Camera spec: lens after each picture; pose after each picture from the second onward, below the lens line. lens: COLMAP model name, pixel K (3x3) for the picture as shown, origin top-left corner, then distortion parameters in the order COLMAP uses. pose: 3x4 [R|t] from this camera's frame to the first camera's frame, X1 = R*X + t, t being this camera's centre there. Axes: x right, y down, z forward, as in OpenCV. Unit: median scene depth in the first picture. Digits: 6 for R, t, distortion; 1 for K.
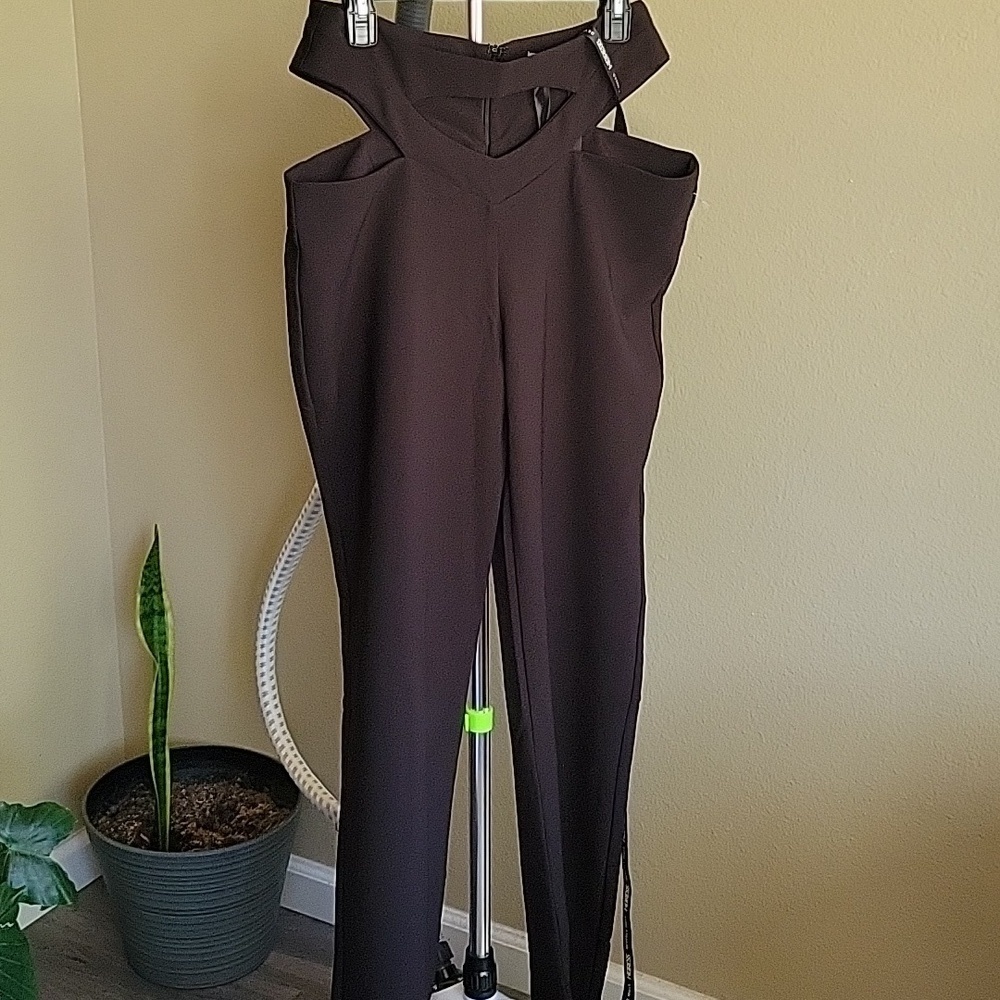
lens RADIAL K [[1387.1, 0, 500.1], [0, 1387.1, 519.6], [0, 0, 1]] dist [-0.006421, 0.055290]
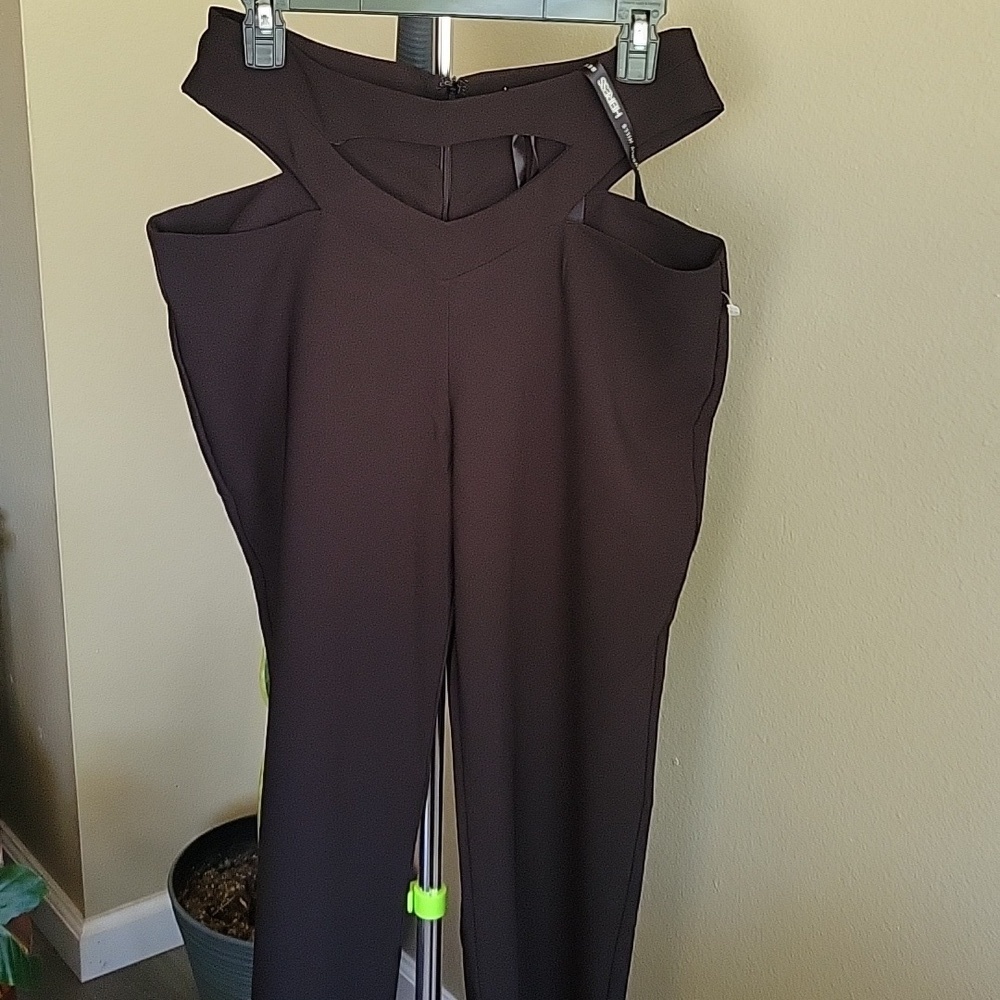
lens RADIAL K [[1387.1, 0, 500.1], [0, 1387.1, 519.6], [0, 0, 1]] dist [-0.006421, 0.055290]
pose [[0.929906, 0.156114, -0.333022, 0.179942], [-0.163328, 0.986551, 0.006410, -0.061387], [0.329544, 0.048432, 0.942897, 0.165366]]
